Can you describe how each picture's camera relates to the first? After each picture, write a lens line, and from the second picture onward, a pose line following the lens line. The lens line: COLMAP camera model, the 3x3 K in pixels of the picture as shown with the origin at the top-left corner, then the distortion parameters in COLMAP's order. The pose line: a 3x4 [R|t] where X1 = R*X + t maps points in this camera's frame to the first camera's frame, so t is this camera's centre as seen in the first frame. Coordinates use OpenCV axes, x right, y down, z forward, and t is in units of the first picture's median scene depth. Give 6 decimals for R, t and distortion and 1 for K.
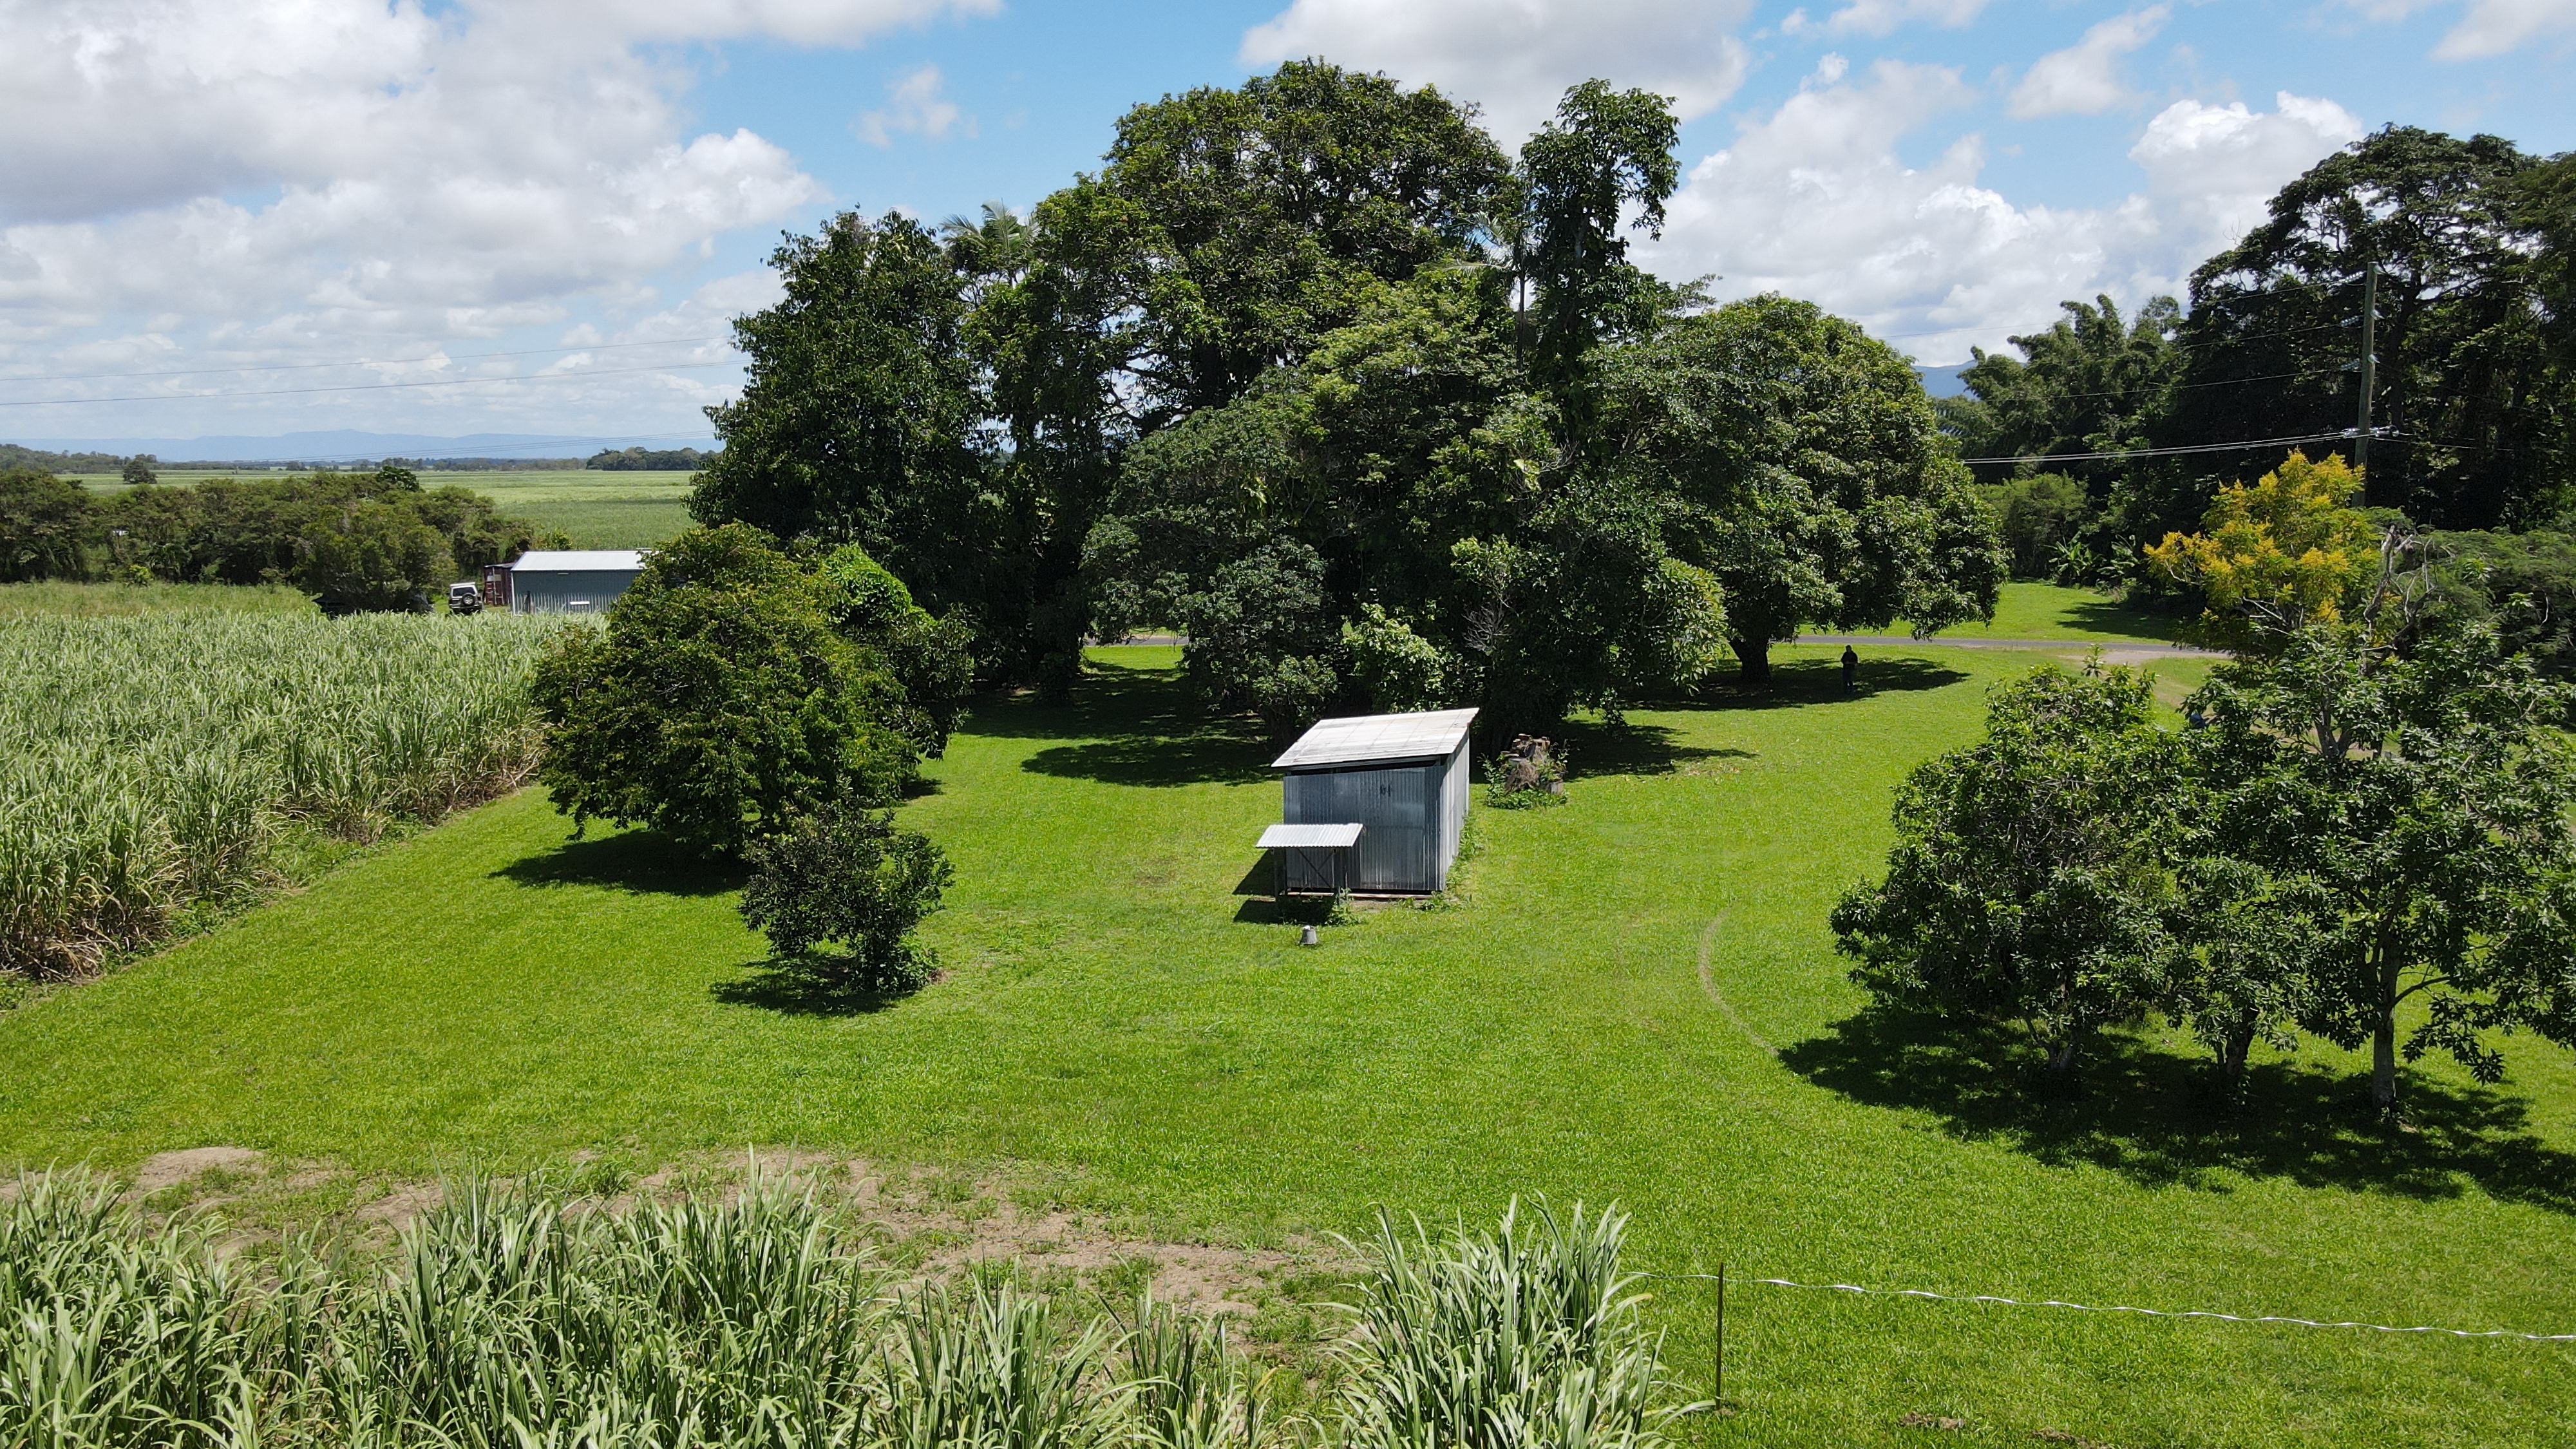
lens RADIAL K [[1907.8, 0, 1288.0], [0, 1907.8, 724.5], [0, 0, 1]] dist [-0.000024, 0.043787]
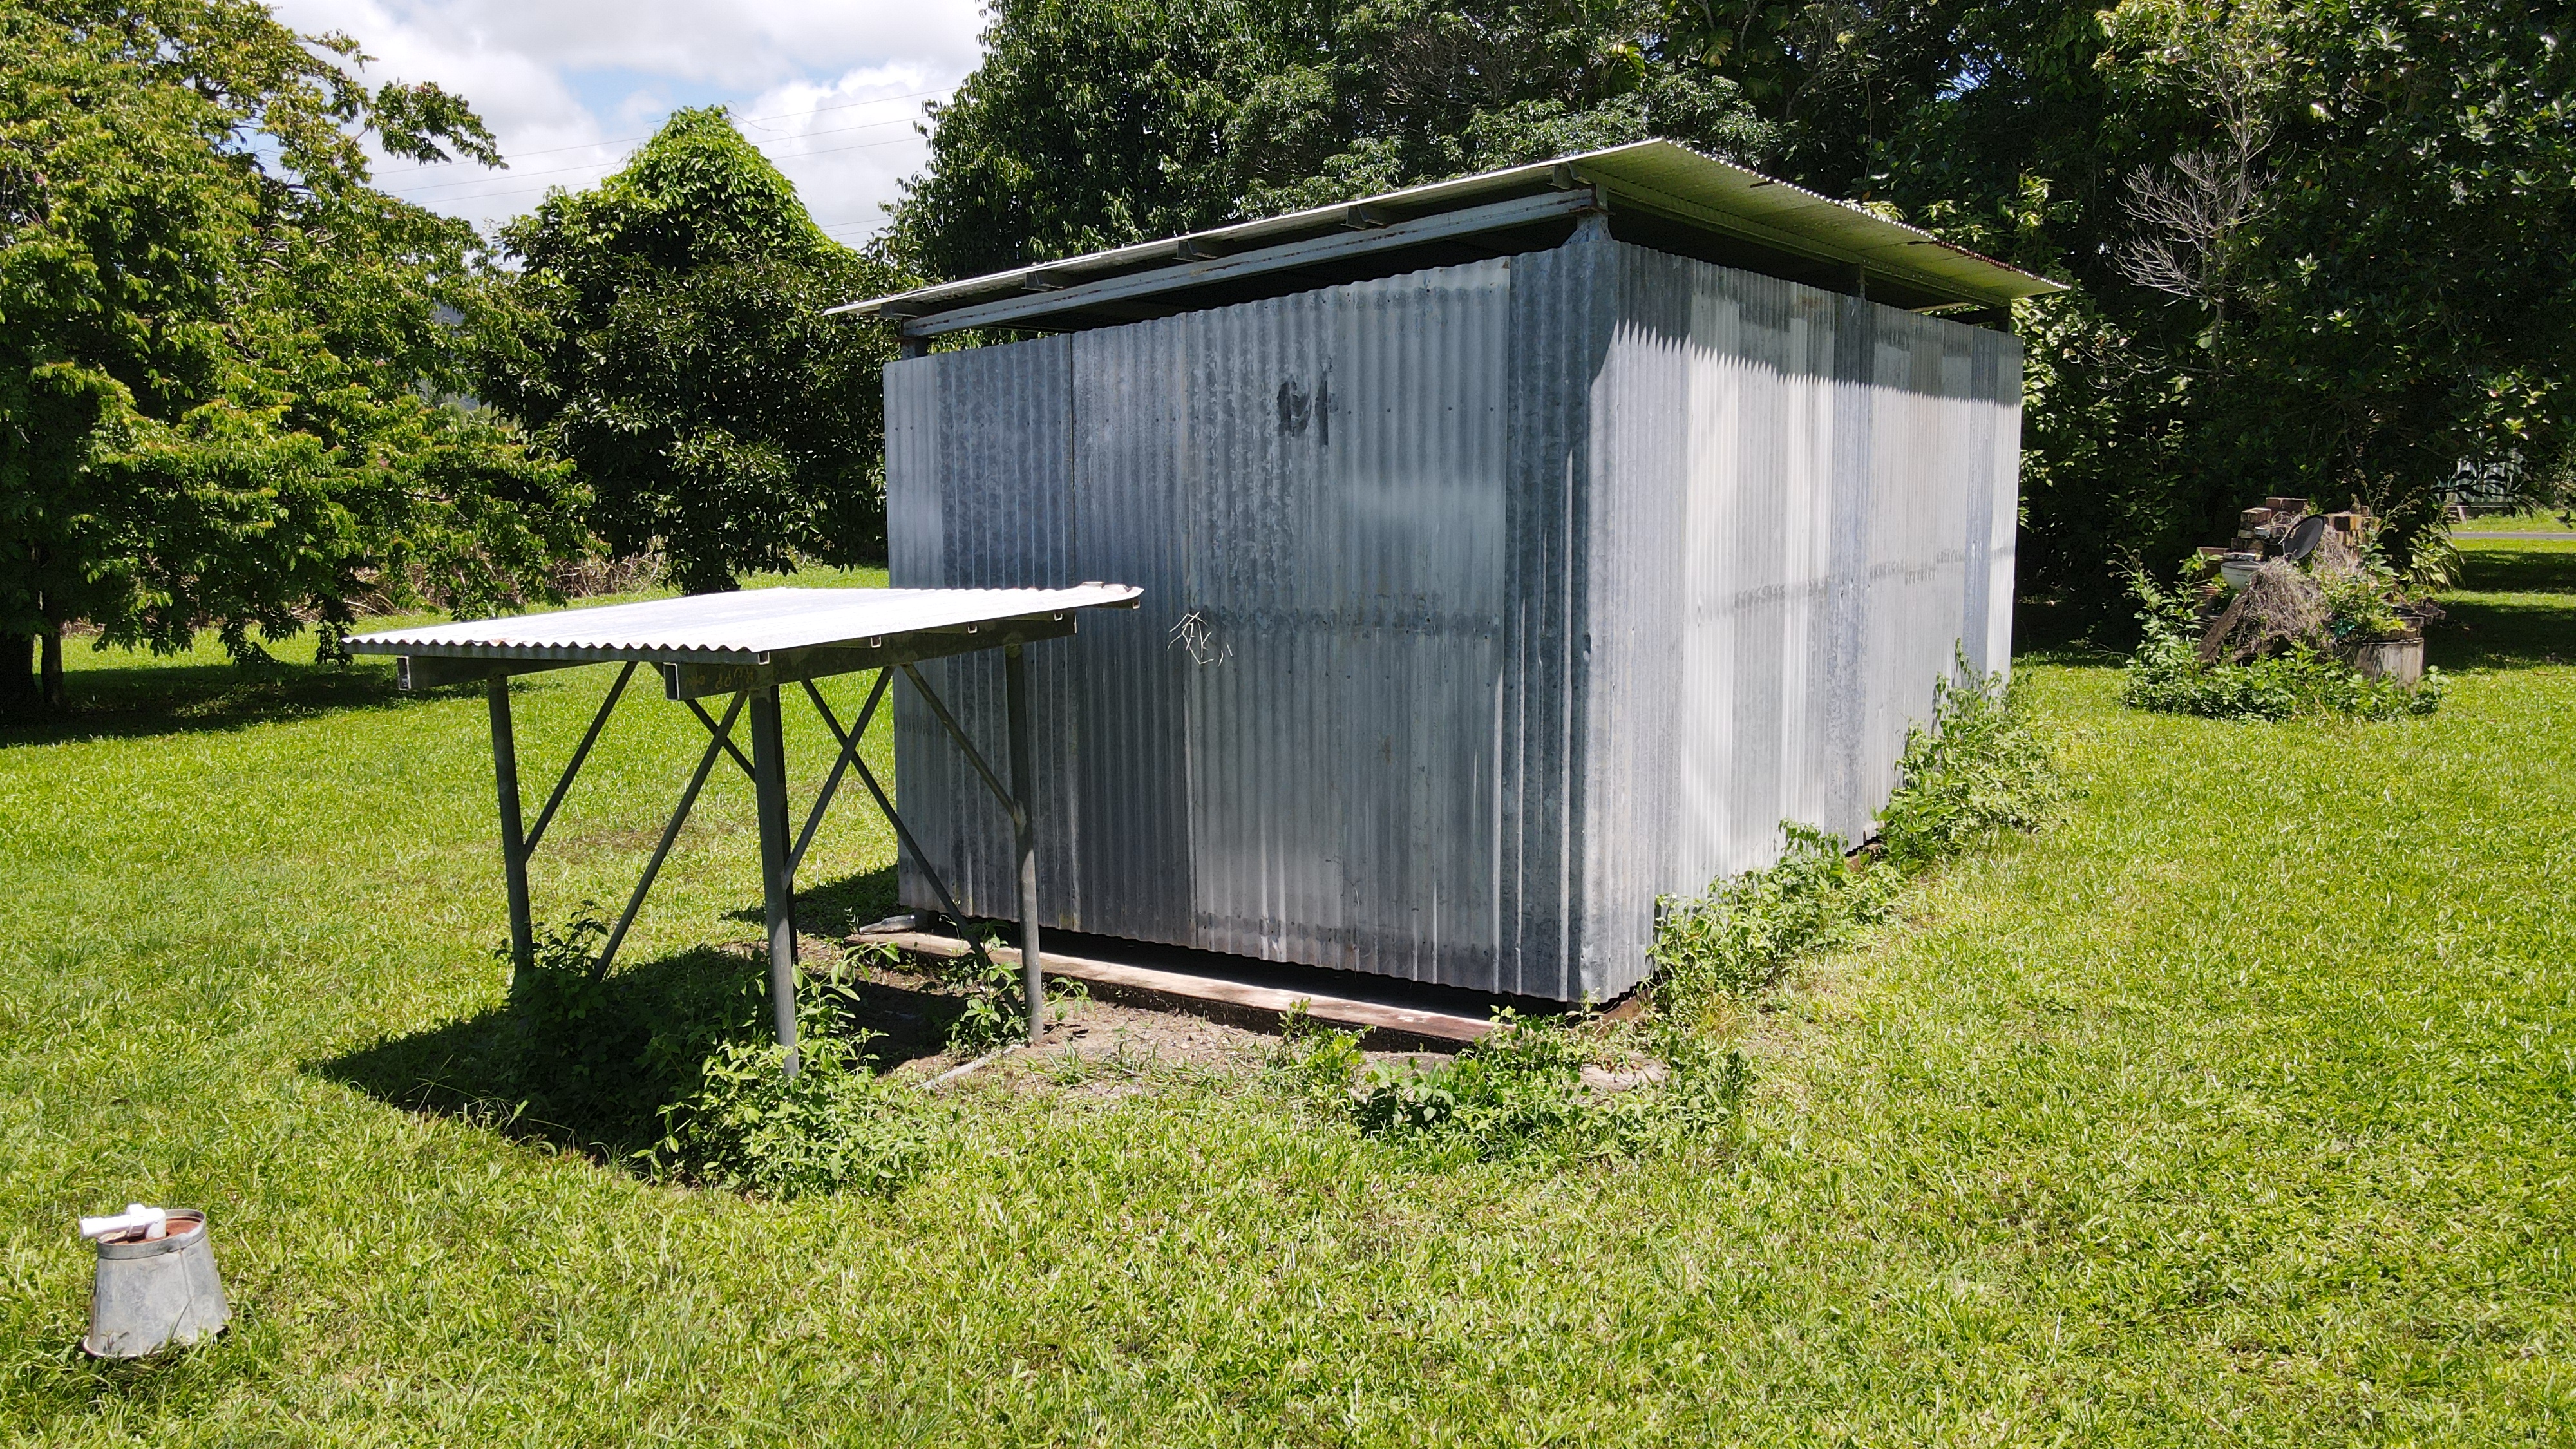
lens RADIAL K [[1853.8, 0, 1288.0], [0, 1853.8, 724.5], [0, 0, 1]] dist [0.030350, 0.003907]
pose [[0.923108, 0.054031, -0.380726, 0.082757], [-0.055065, 0.998449, 0.008186, 0.044069], [0.380577, 0.013408, 0.924652, 0.593200]]
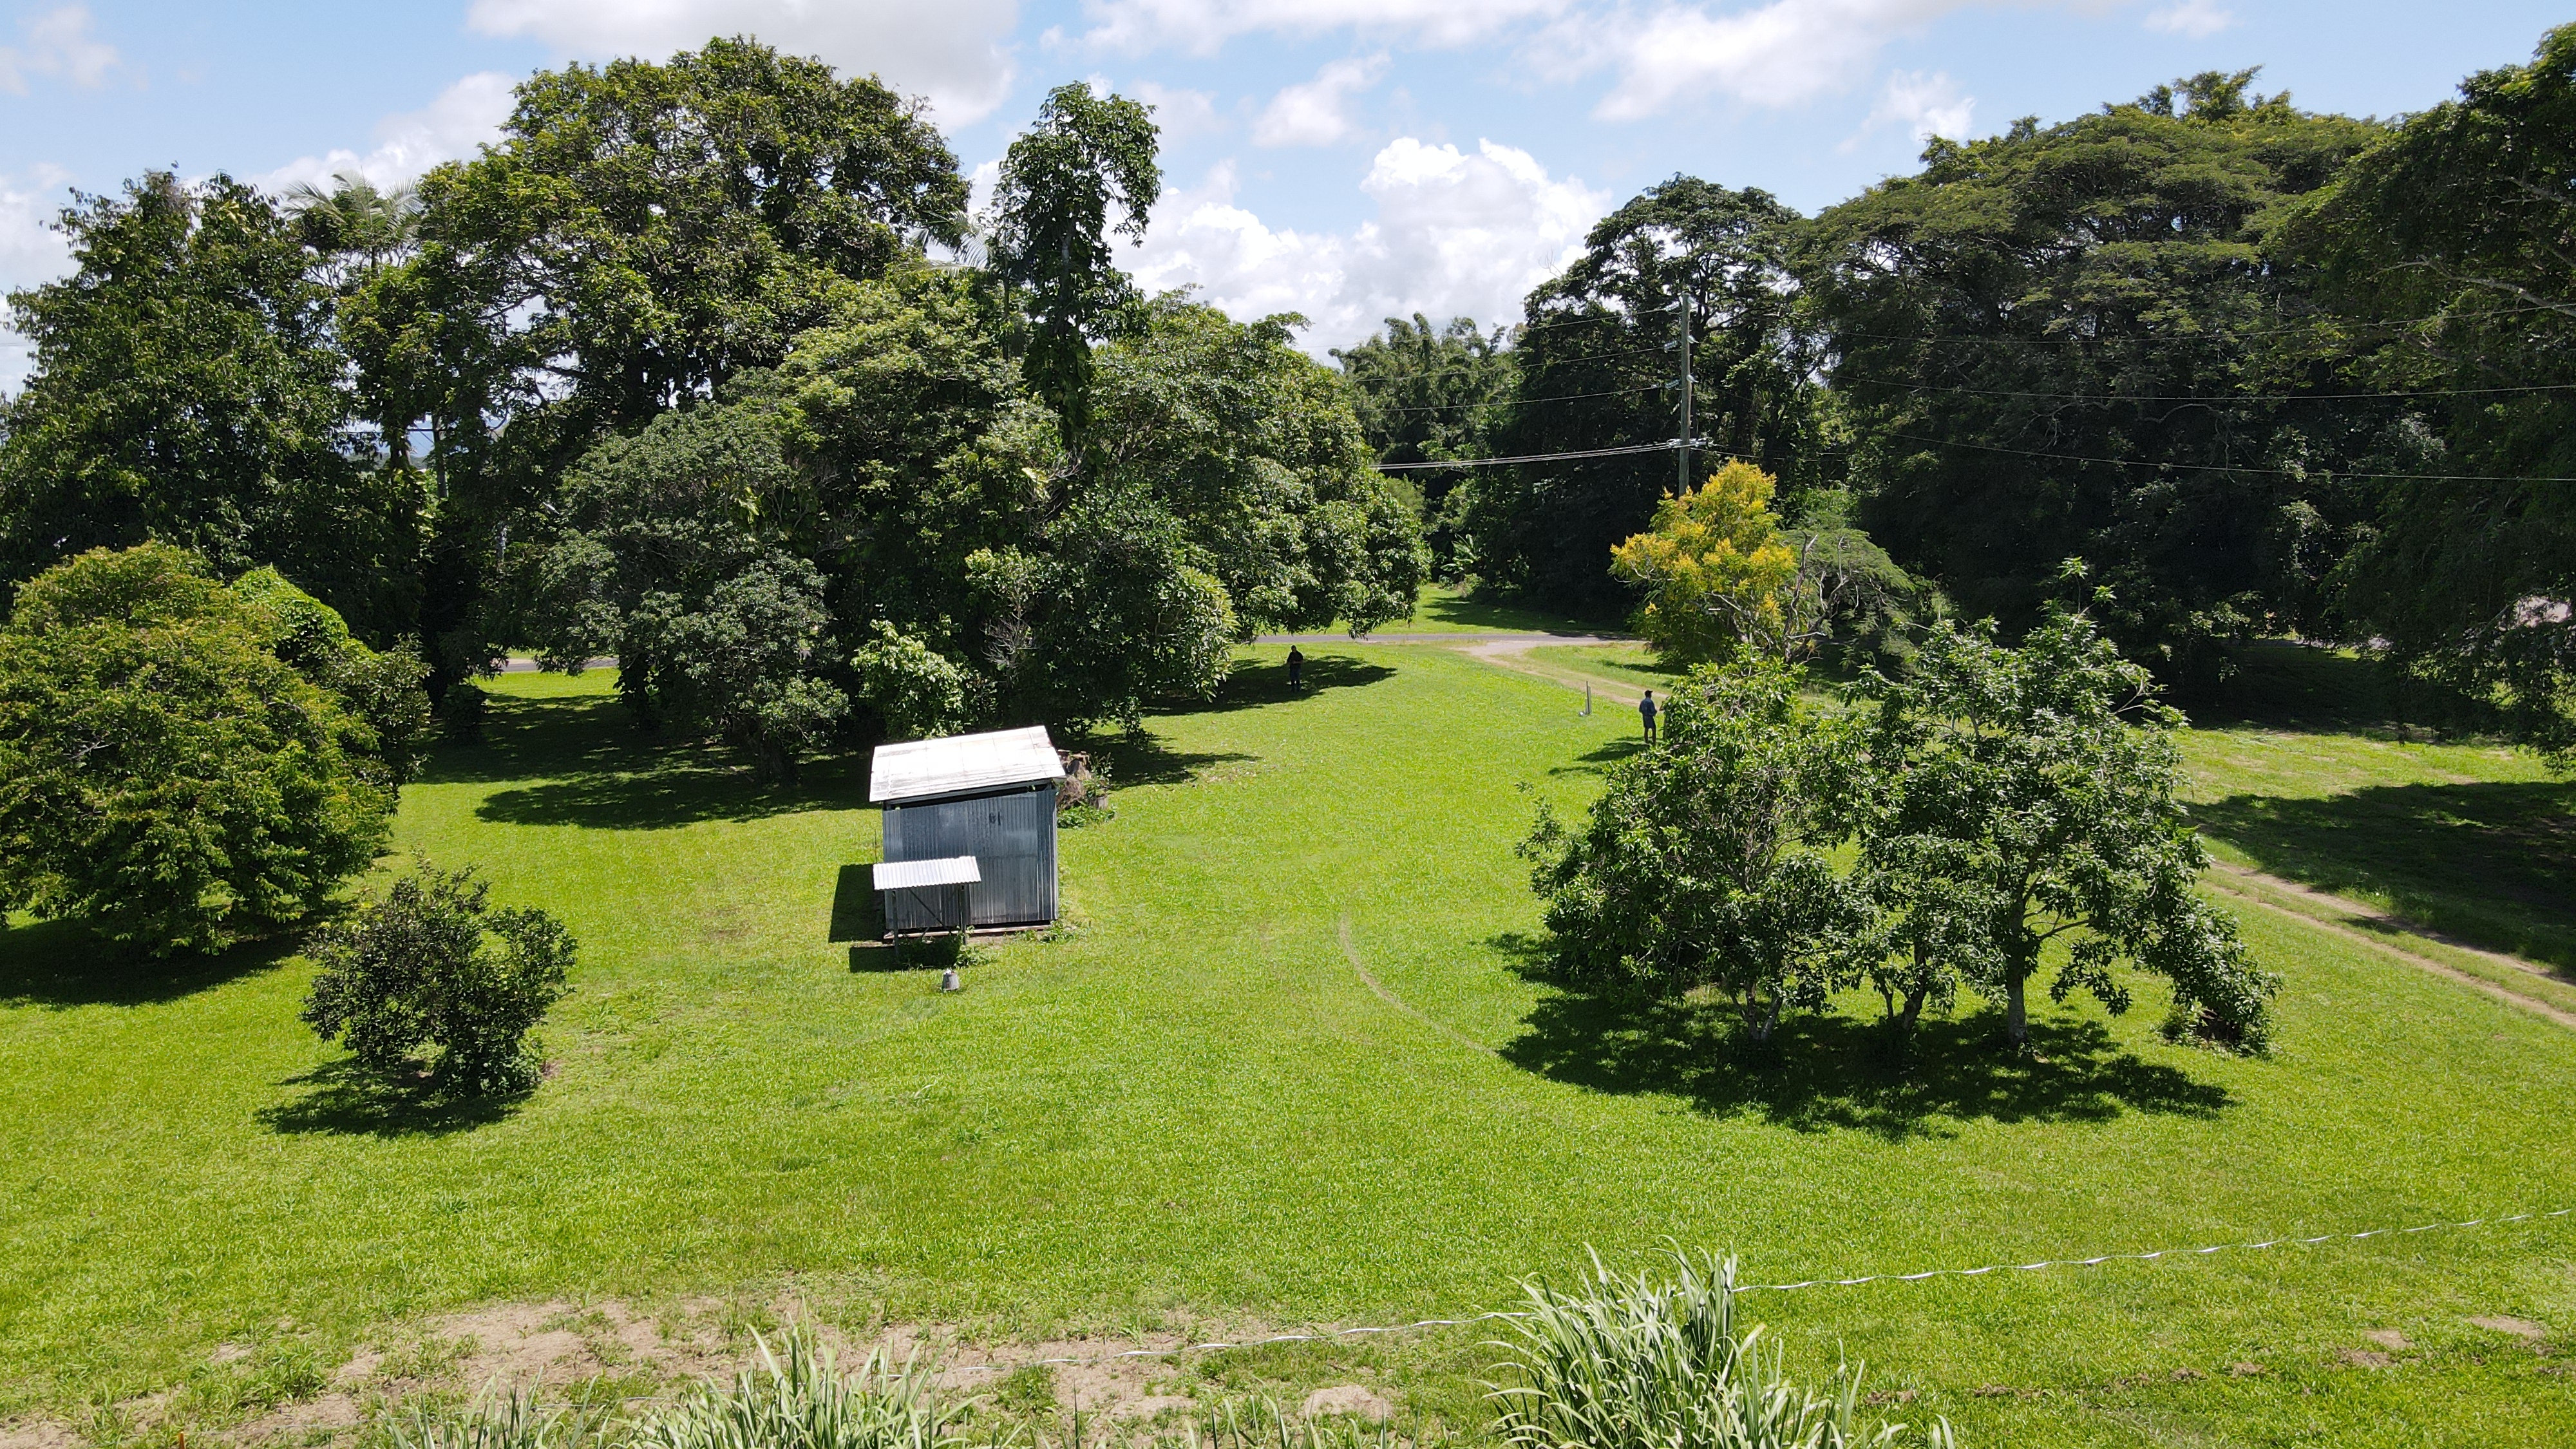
lens RADIAL K [[1907.8, 0, 1288.0], [0, 1907.8, 724.5], [0, 0, 1]] dist [-0.000024, 0.043787]
pose [[0.933671, -0.048324, 0.354857, -0.103752], [0.049009, 0.998773, 0.007064, -0.008302], [-0.354763, 0.010796, 0.934894, 0.044020]]
